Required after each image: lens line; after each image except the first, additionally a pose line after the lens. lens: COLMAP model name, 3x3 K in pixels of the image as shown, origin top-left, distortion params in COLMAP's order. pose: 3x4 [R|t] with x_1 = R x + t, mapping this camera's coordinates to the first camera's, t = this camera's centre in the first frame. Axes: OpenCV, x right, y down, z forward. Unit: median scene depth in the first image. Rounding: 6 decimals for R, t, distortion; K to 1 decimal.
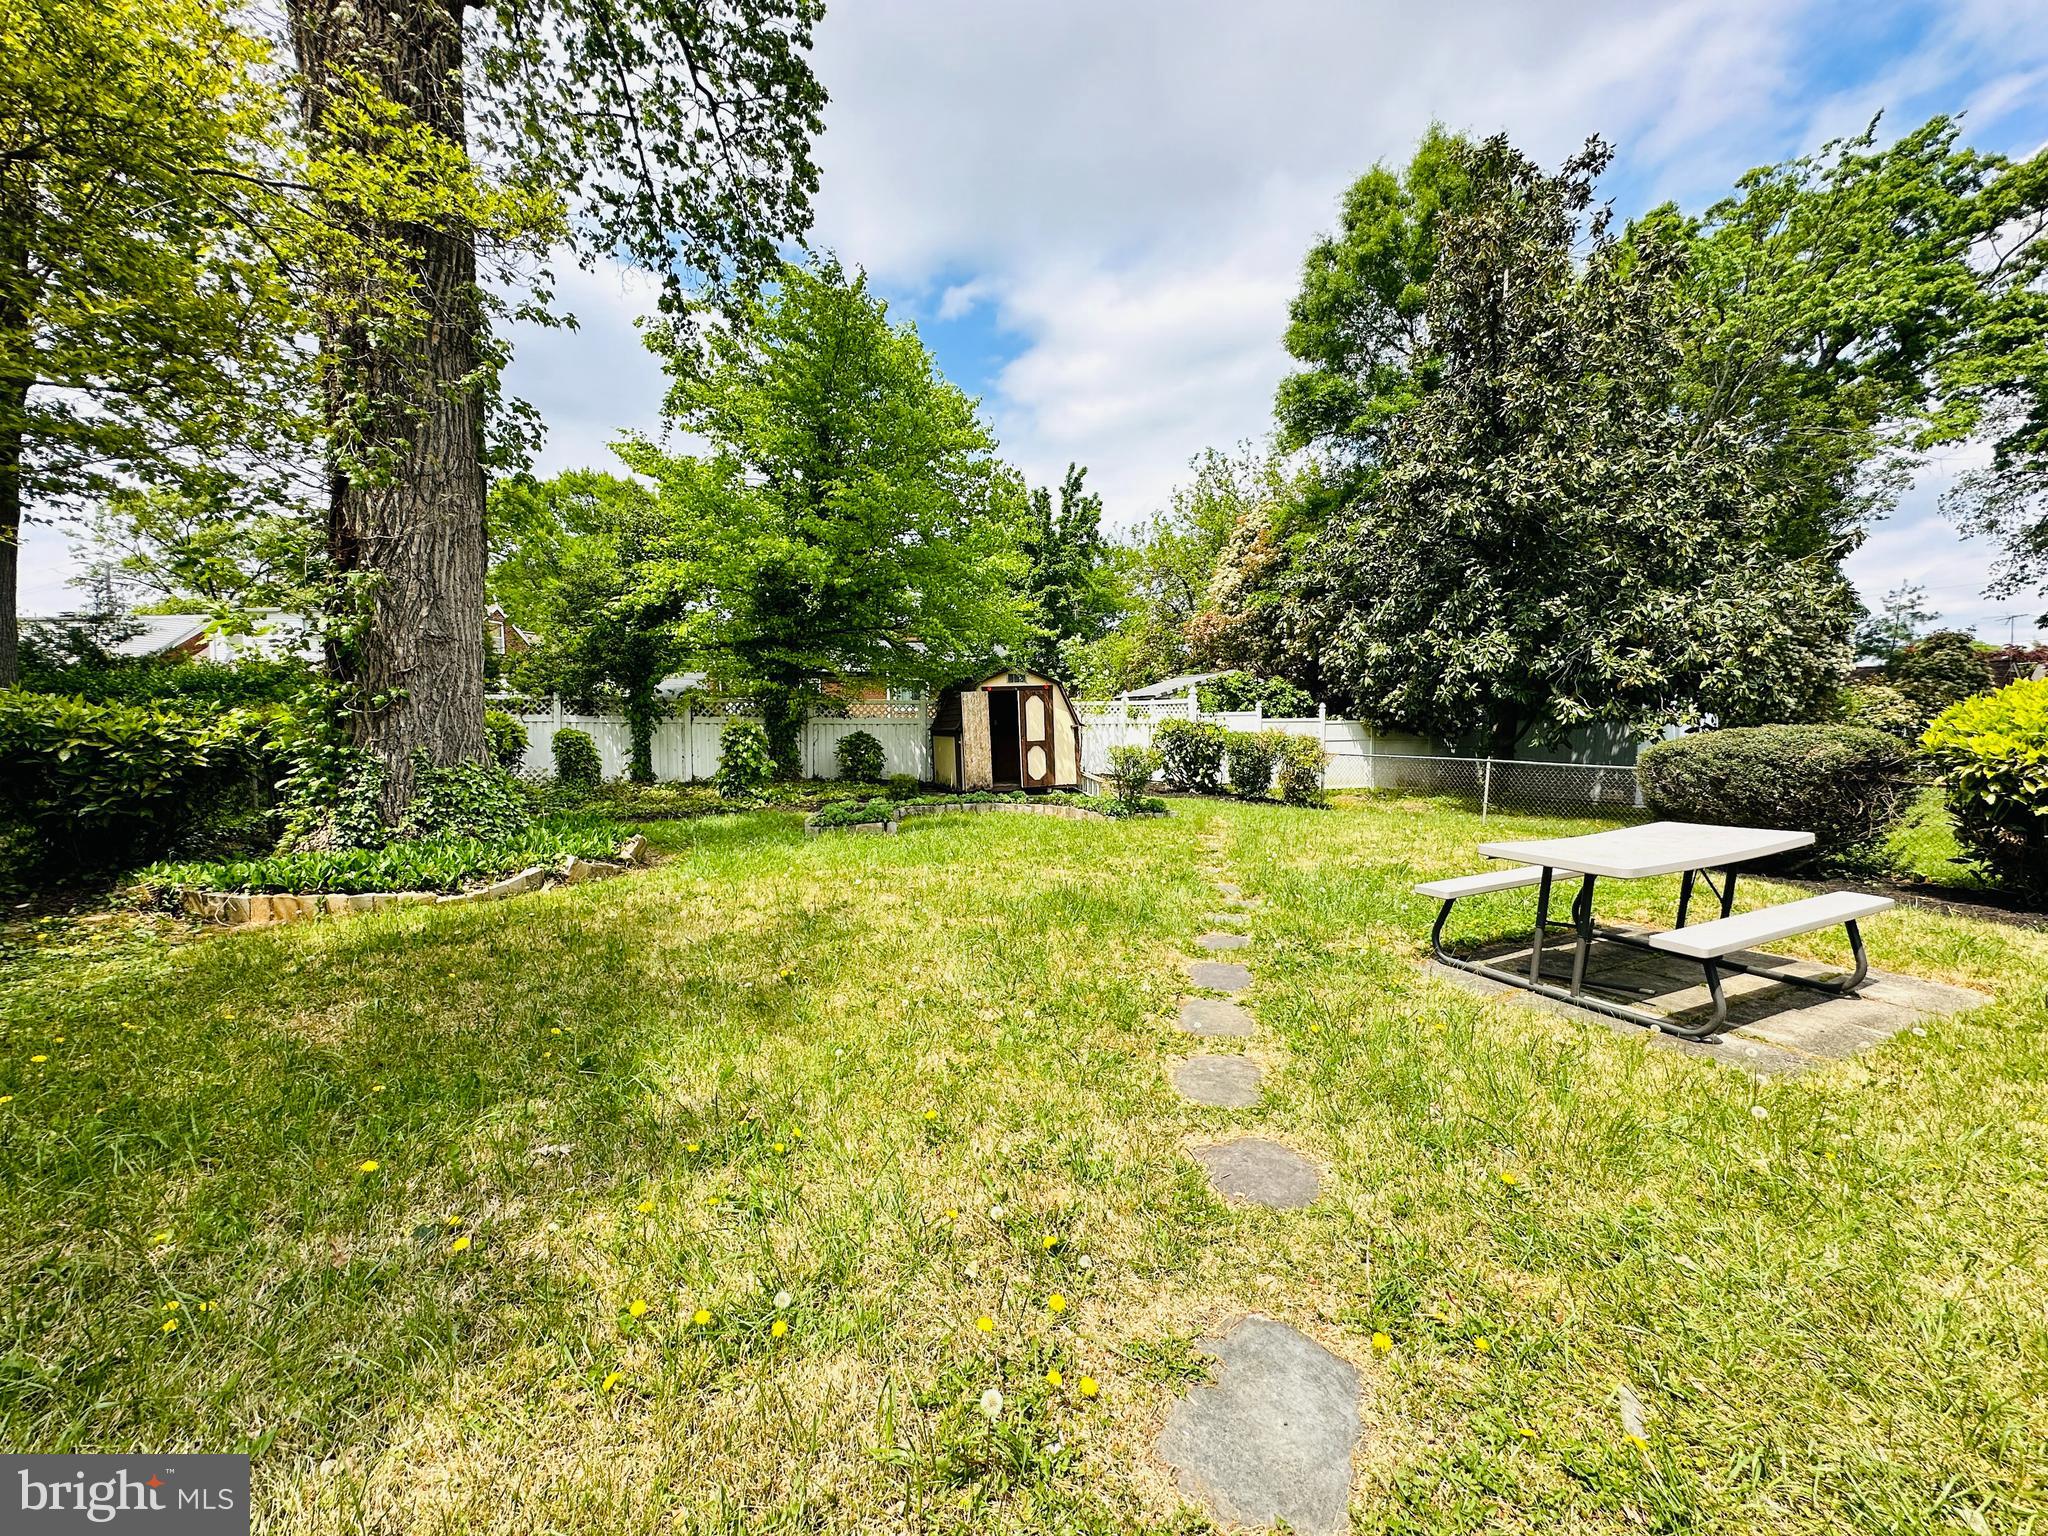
lens RADIAL K [[886.7, 0, 1024.0], [0, 886.7, 768.0], [0, 0, 1]] dist [0.000057, -0.000264]
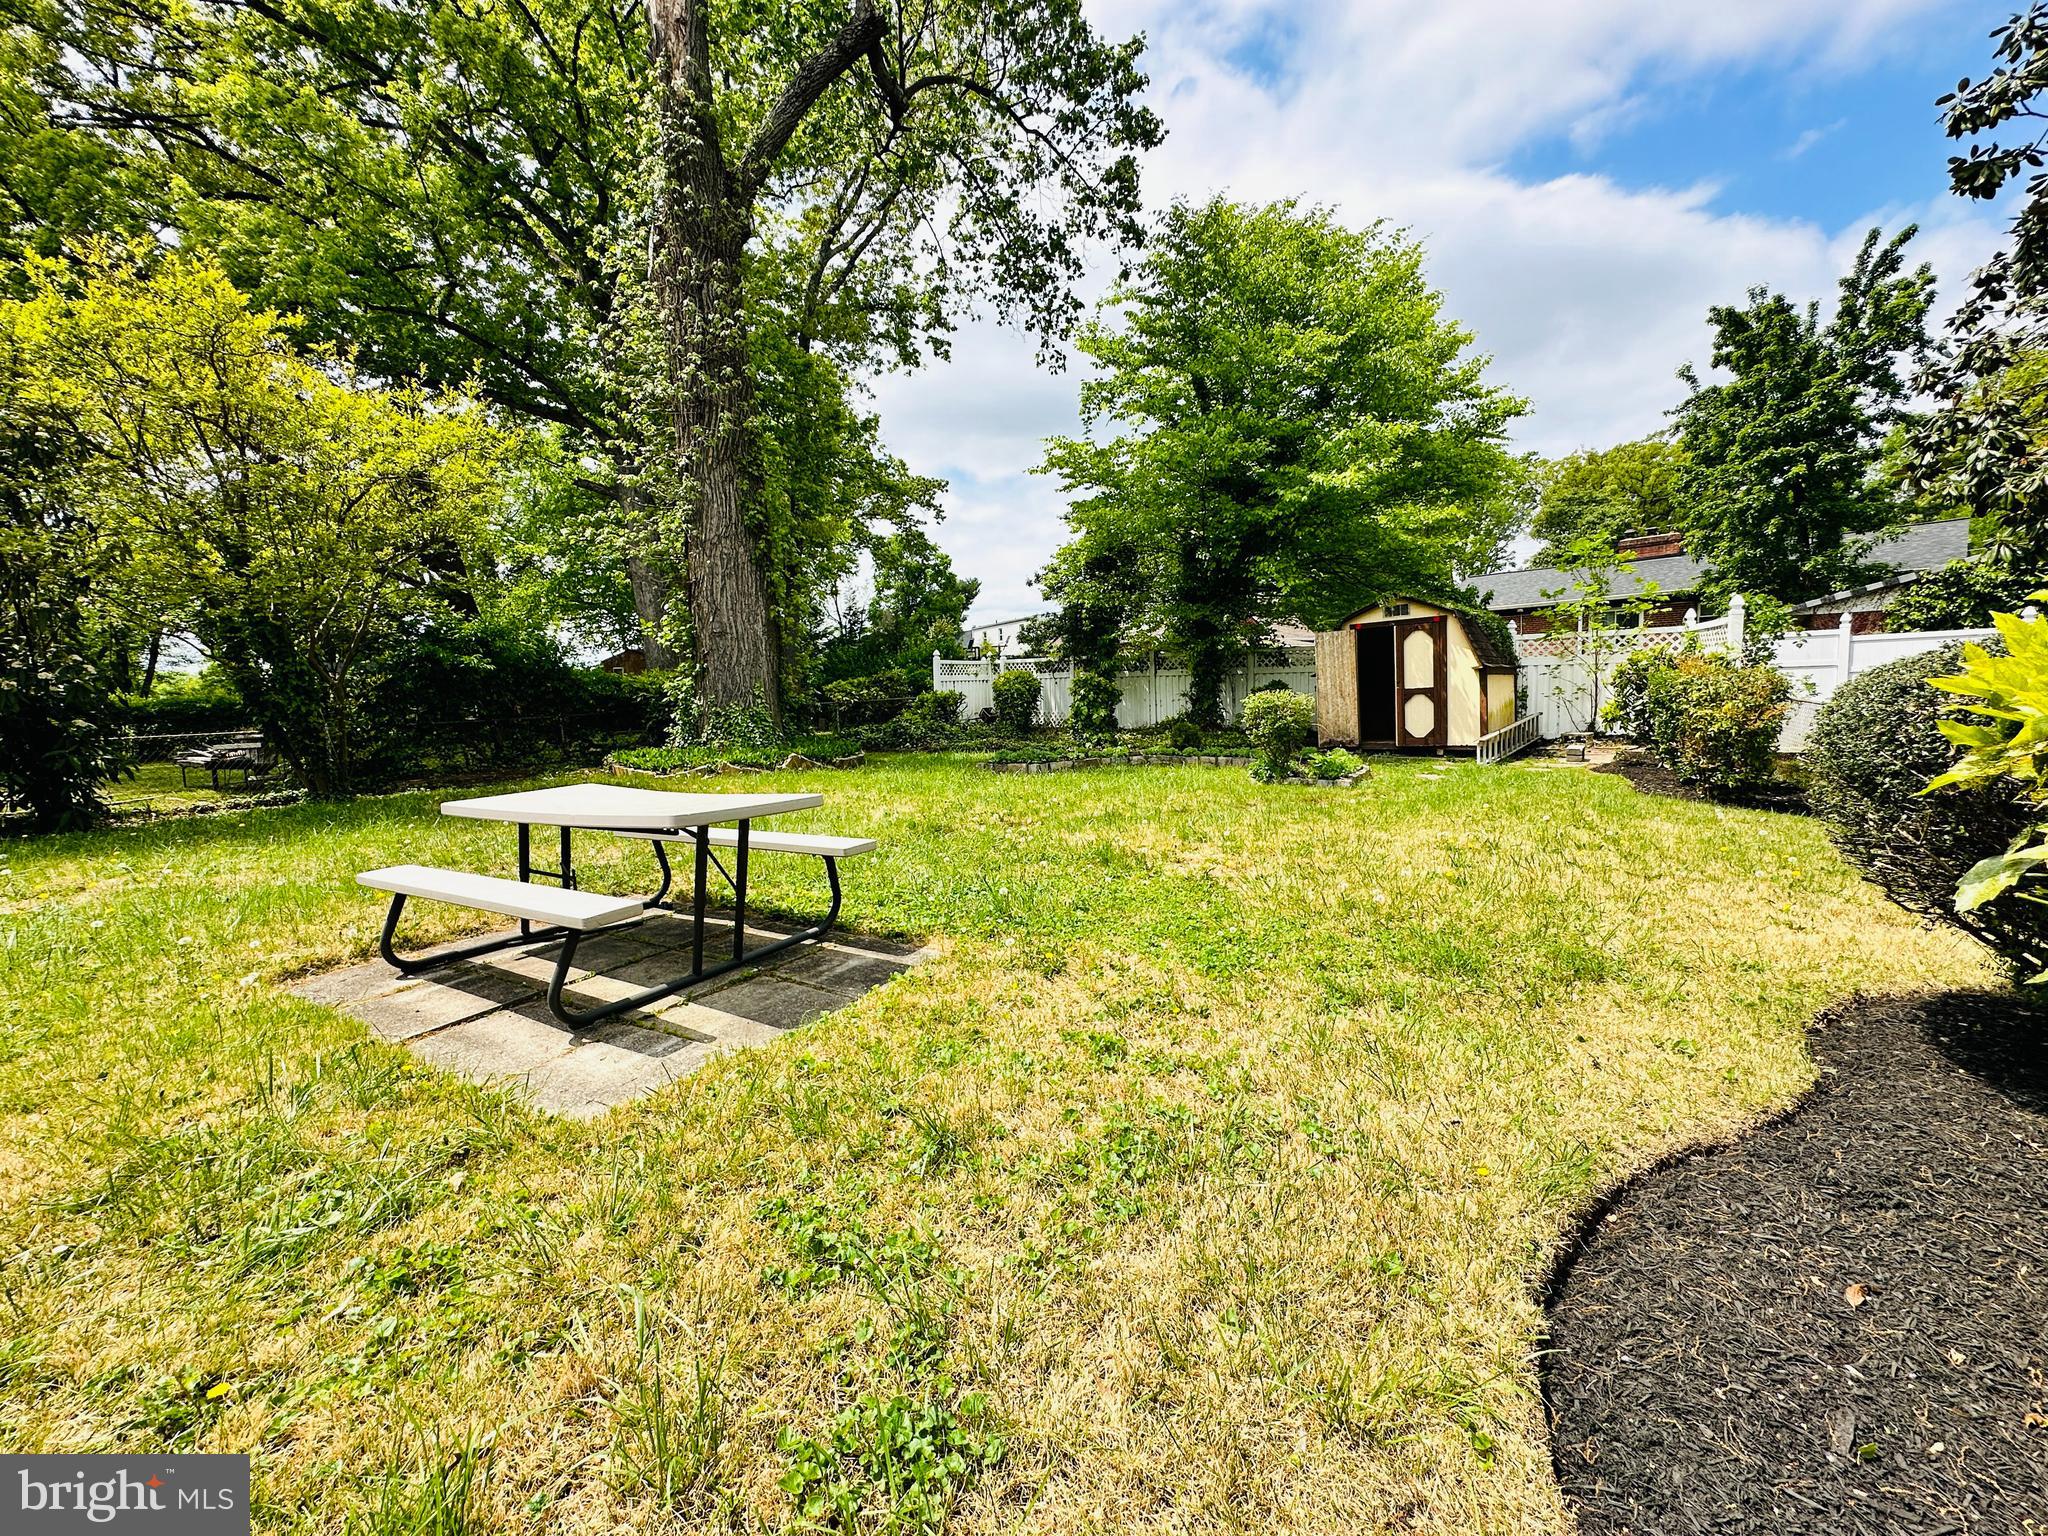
lens RADIAL K [[886.7, 0, 1024.0], [0, 886.7, 768.0], [0, 0, 1]] dist [0.000057, -0.000264]
pose [[0.488064, 0.068669, -0.870102, 0.838920], [-0.021413, 0.997542, 0.066716, -0.007652], [0.872545, -0.013930, 0.488335, 0.478811]]
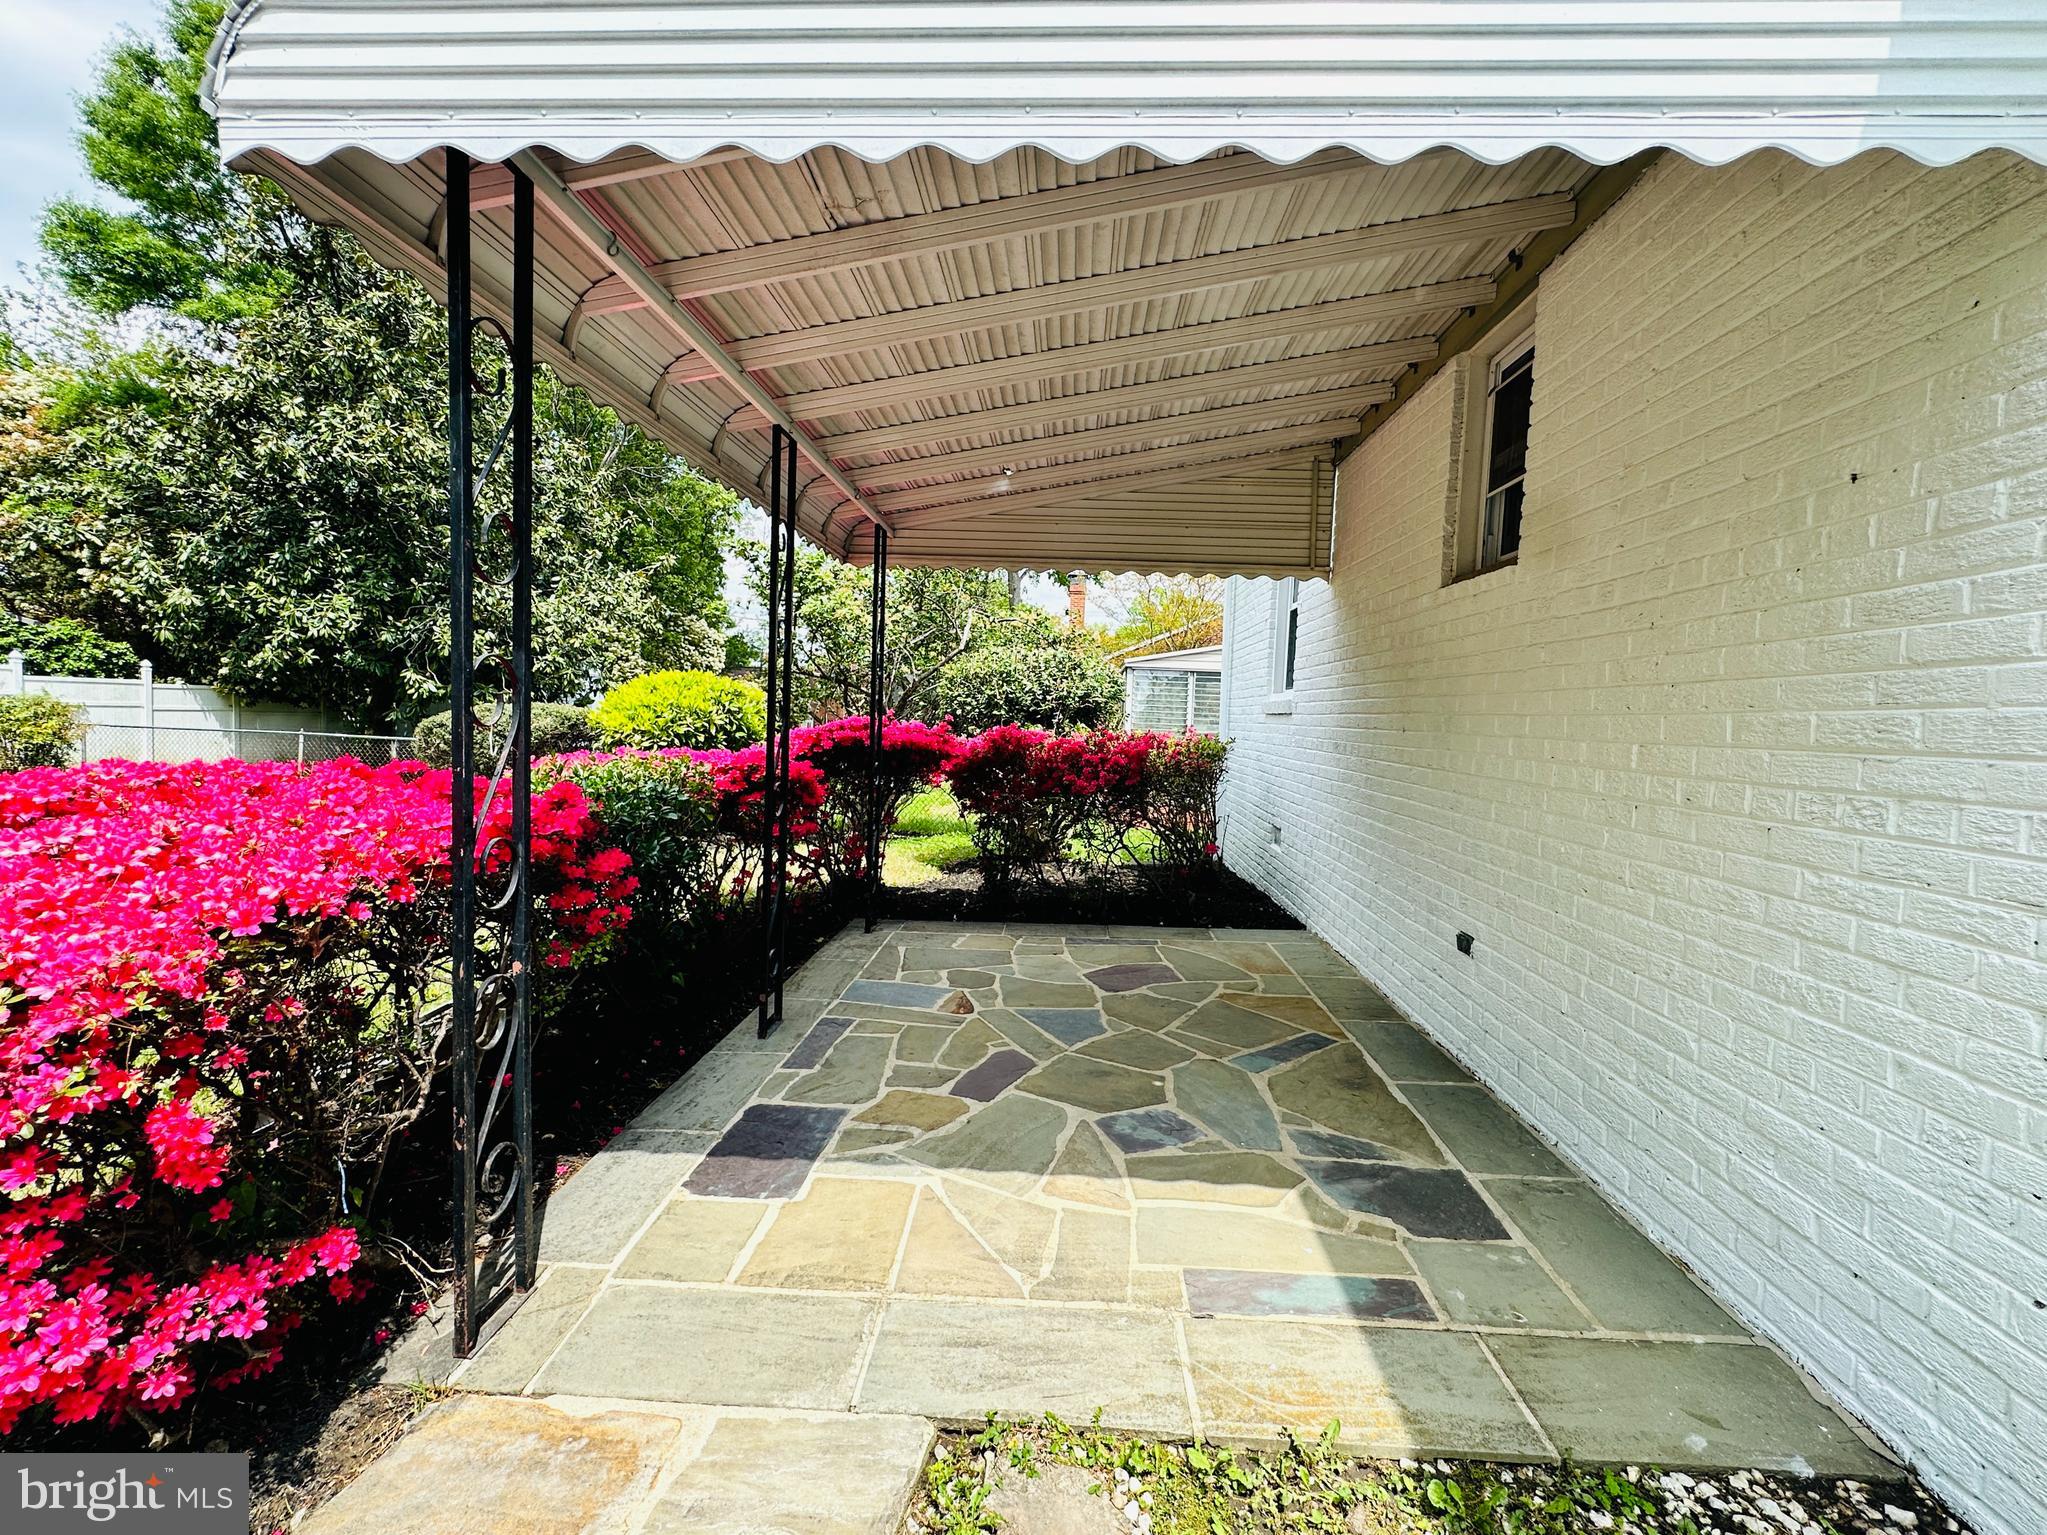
lens RADIAL K [[886.3, 0, 1023.5], [0, 886.3, 767.5], [0, 0, 1]] dist [0.000057, -0.000264]
pose [[0.468872, -0.026538, 0.882868, 0.022047], [0.004642, 0.999609, 0.027582, 0.001882], [-0.883254, -0.008834, 0.468811, -0.034065]]
